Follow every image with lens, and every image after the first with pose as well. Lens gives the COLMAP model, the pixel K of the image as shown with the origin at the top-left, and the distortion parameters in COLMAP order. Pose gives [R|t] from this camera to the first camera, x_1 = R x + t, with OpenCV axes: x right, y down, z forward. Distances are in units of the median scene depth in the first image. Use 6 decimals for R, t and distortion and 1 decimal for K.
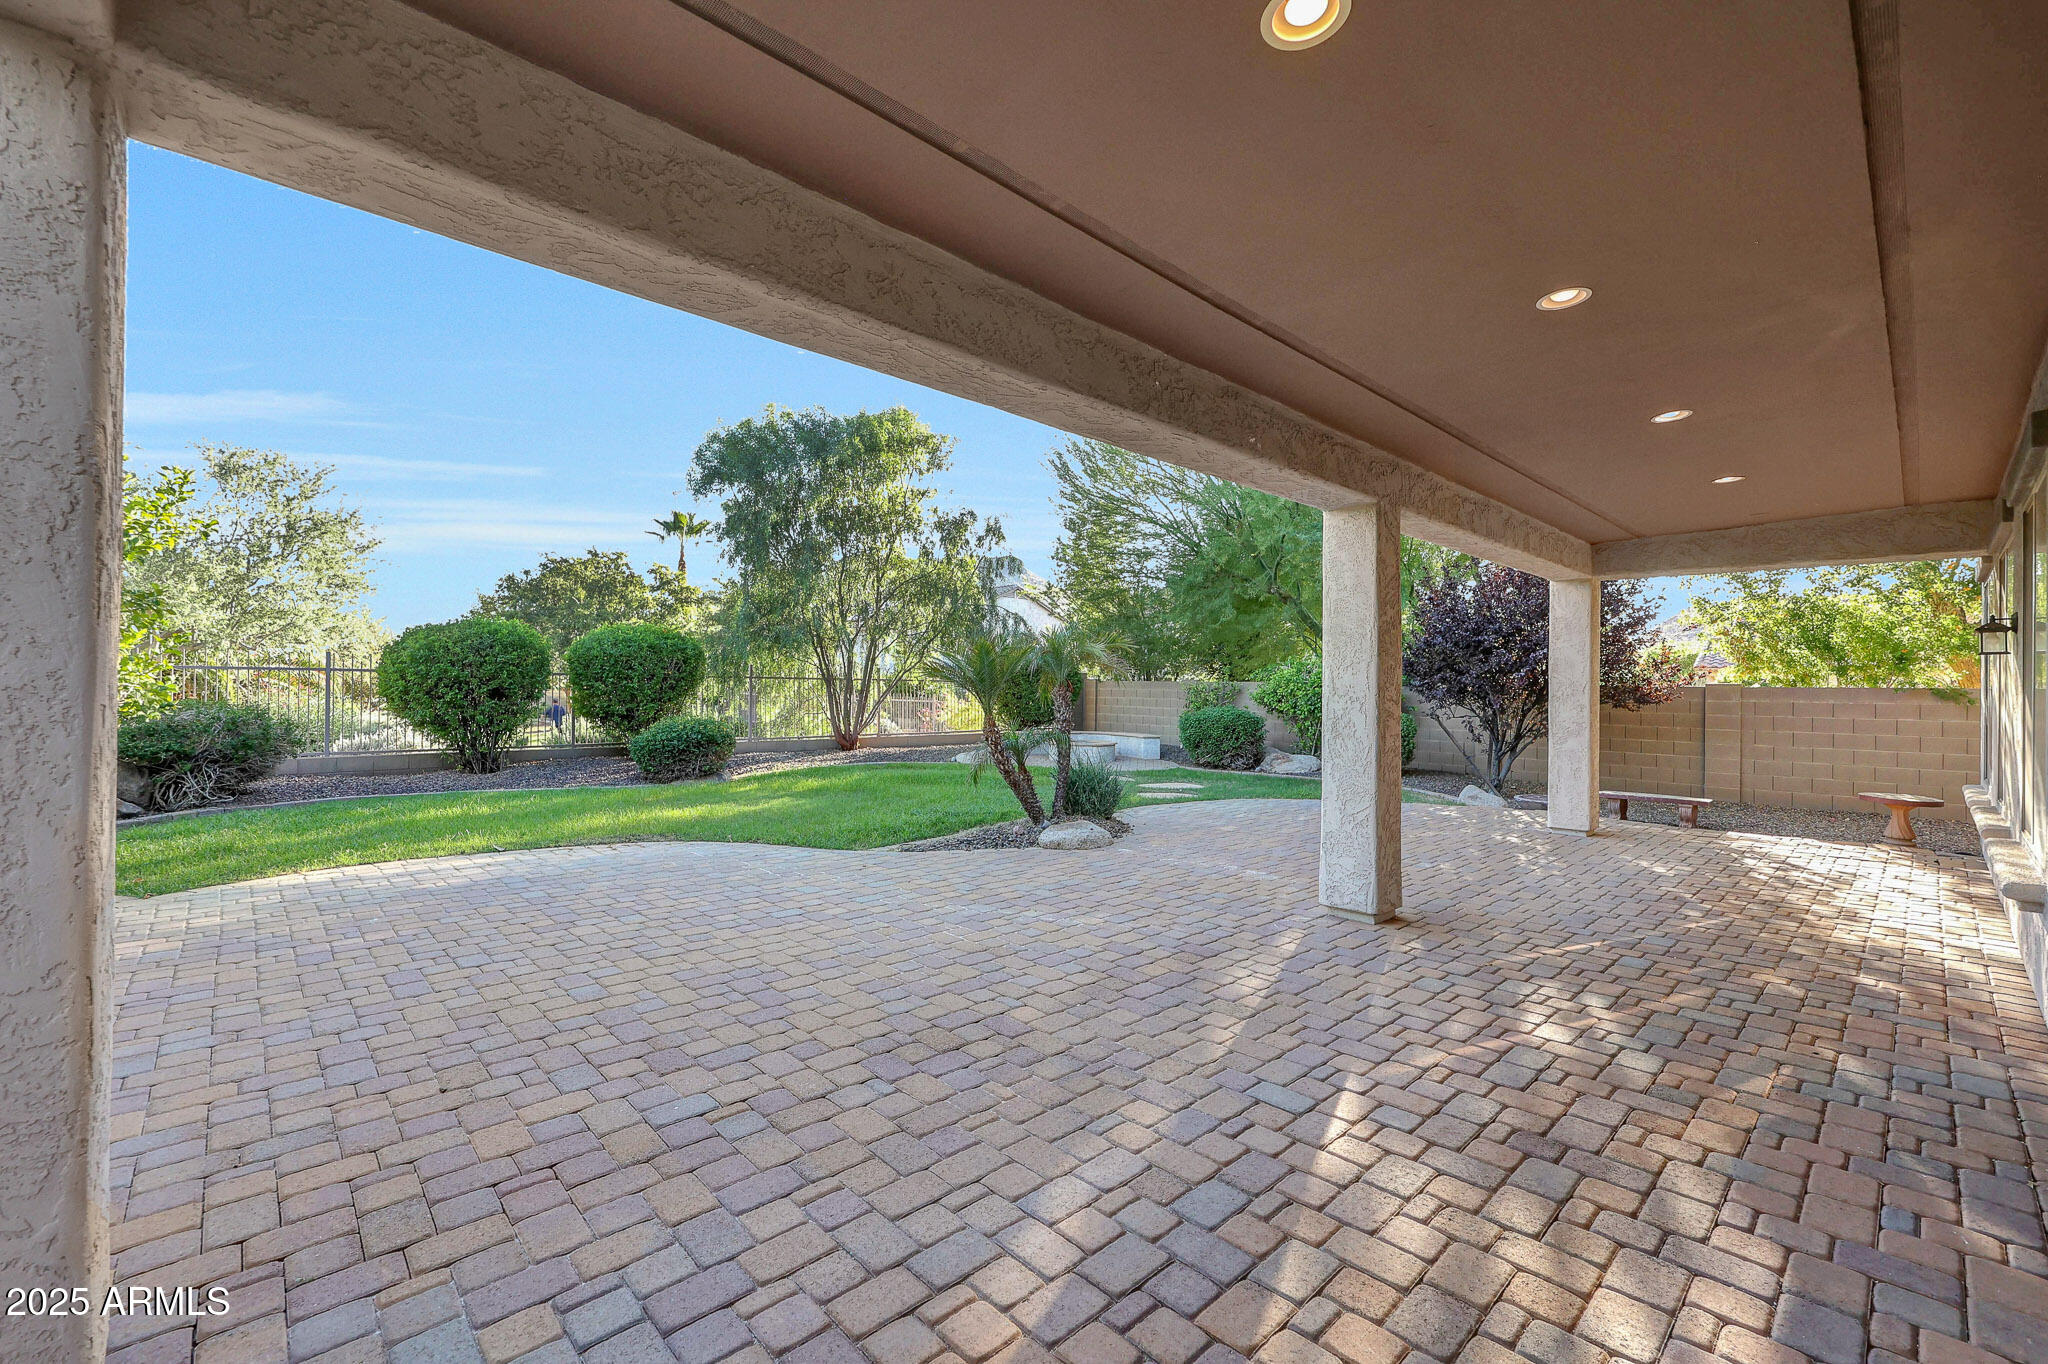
lens RADIAL K [[823.4, 0, 1006.6], [0, 823.4, 685.3], [0, 0, 1]] dist [0.002737, -0.001816]
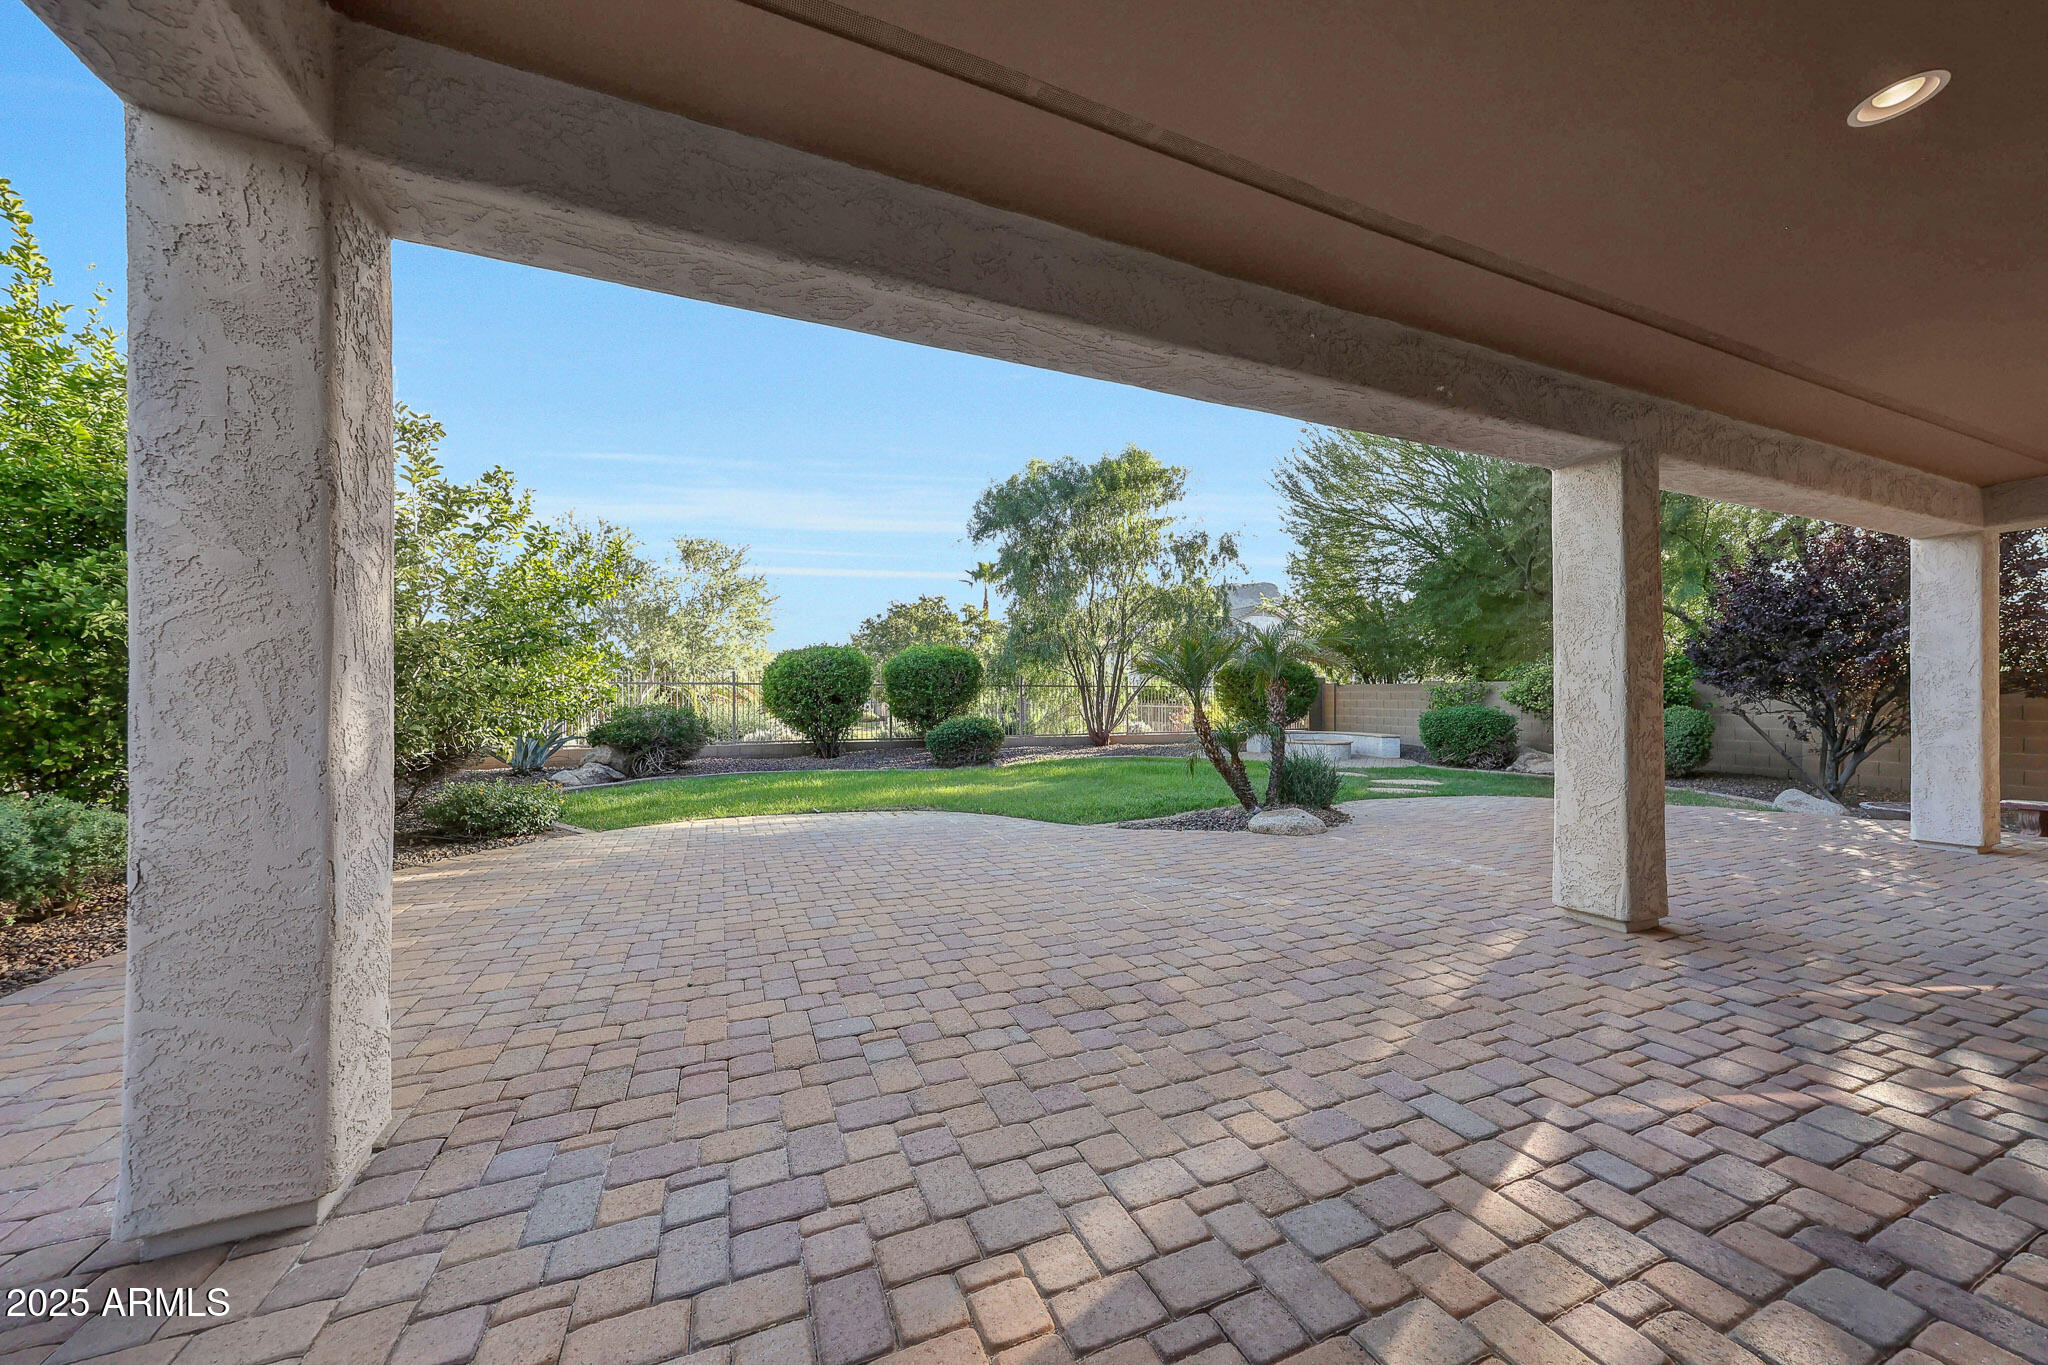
lens RADIAL K [[682.3, 0, 1023.9], [0, 682.3, 701.6], [0, 0, 1]] dist [0.002087, 0.000077]
pose [[0.942203, -0.013661, -0.334764, 0.093063], [0.014739, 0.999891, 0.000680, 0.035833], [0.334718, -0.005575, 0.942302, 0.106395]]
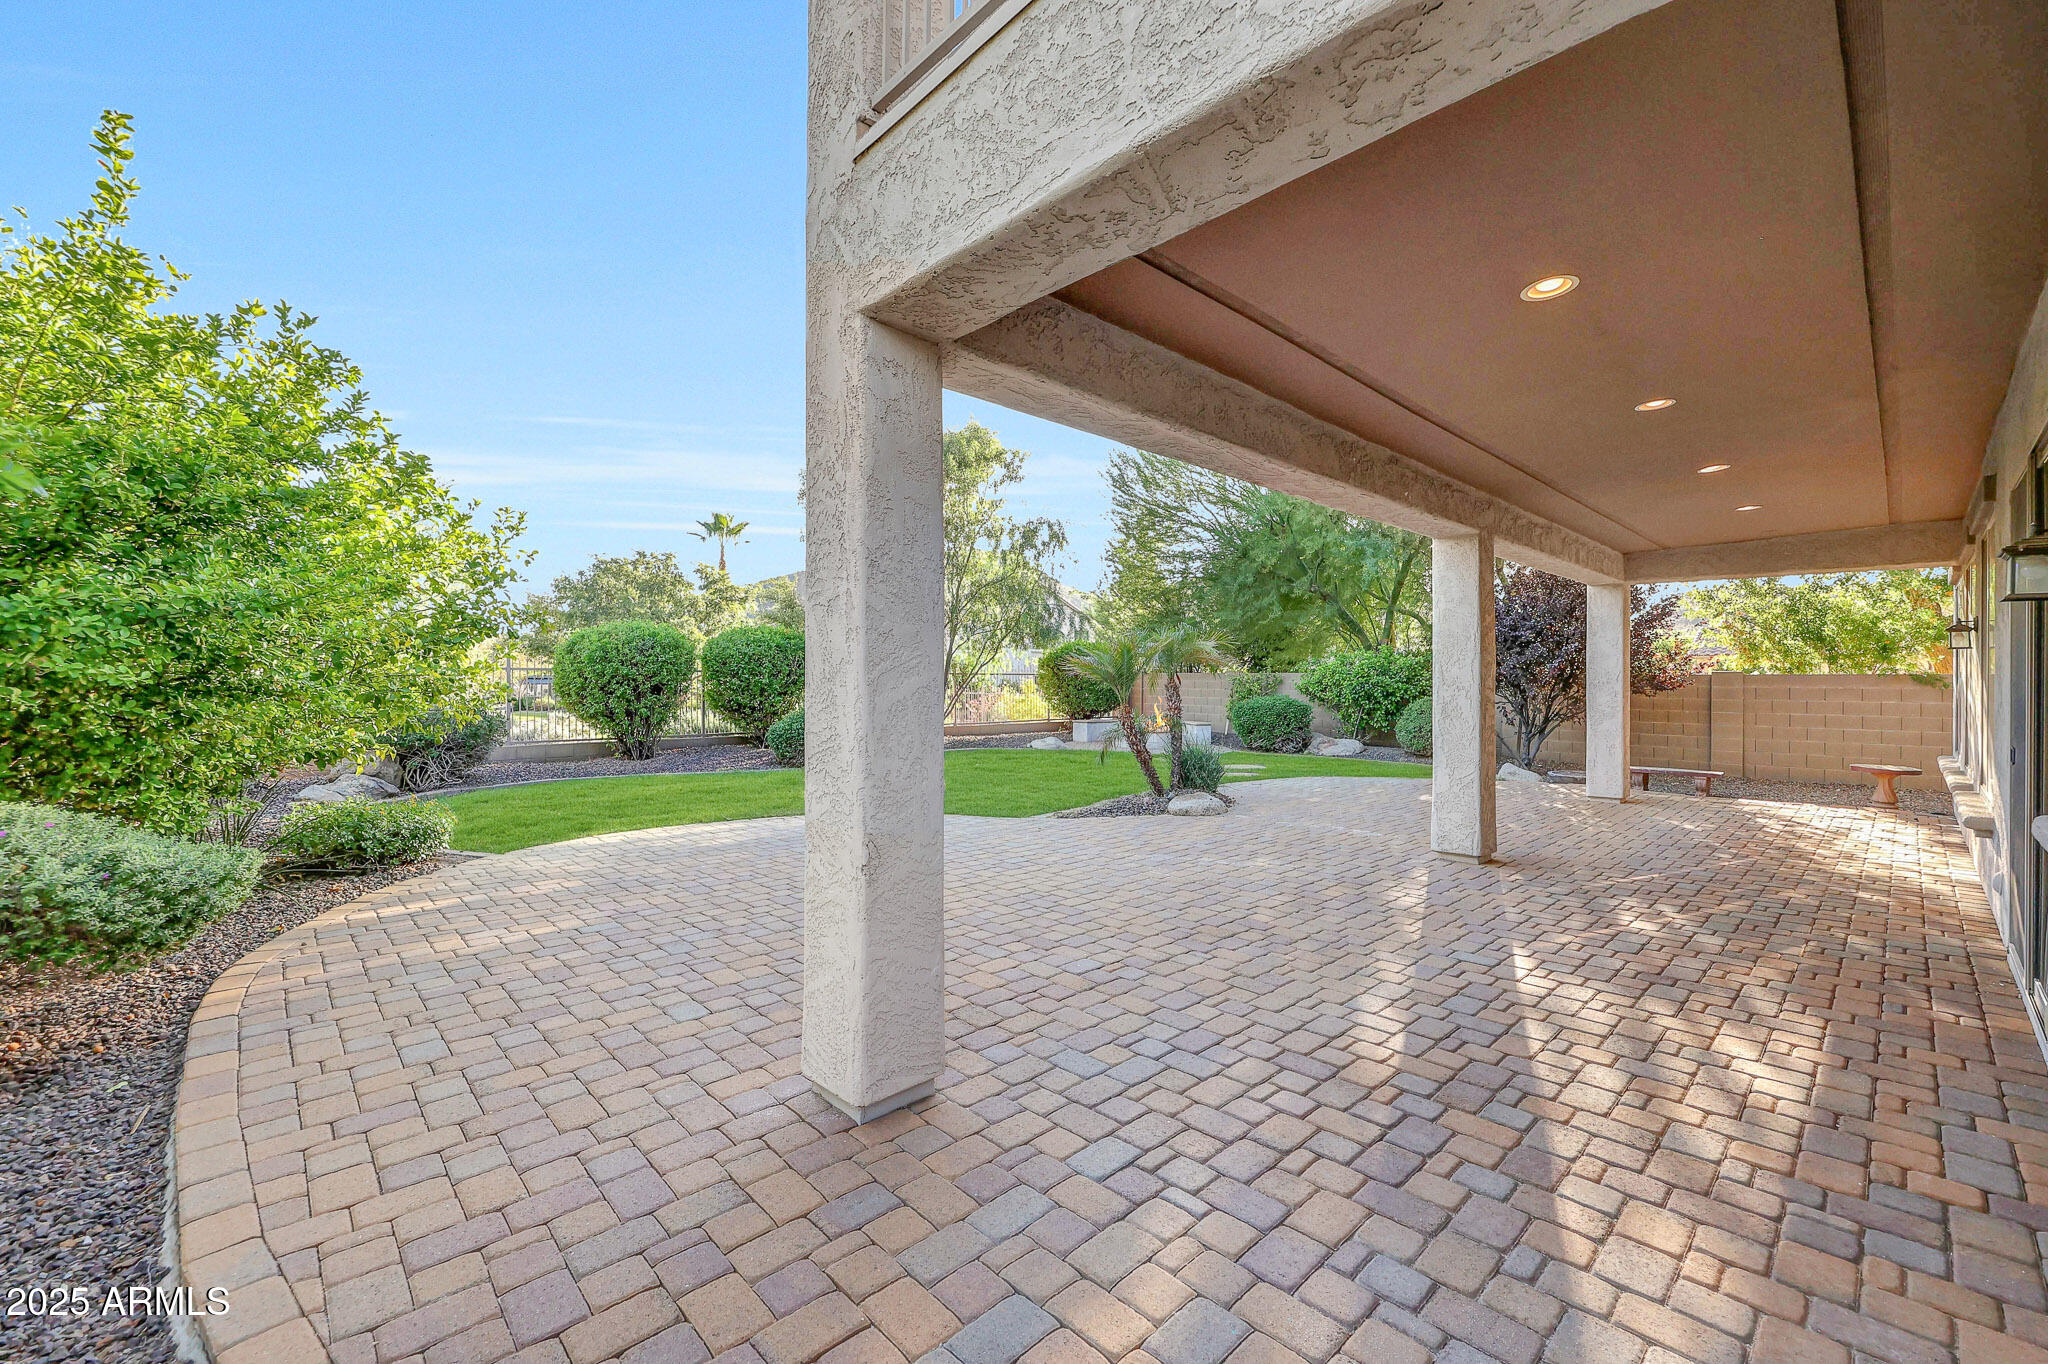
lens RADIAL K [[823.4, 0, 1003.6], [0, 823.4, 677.9], [0, 0, 1]] dist [0.002737, -0.001816]
pose [[0.999922, -0.008143, 0.009483, -0.307054], [0.008136, 0.999967, 0.000749, -0.004634], [-0.009489, -0.000672, 0.999955, -0.273551]]
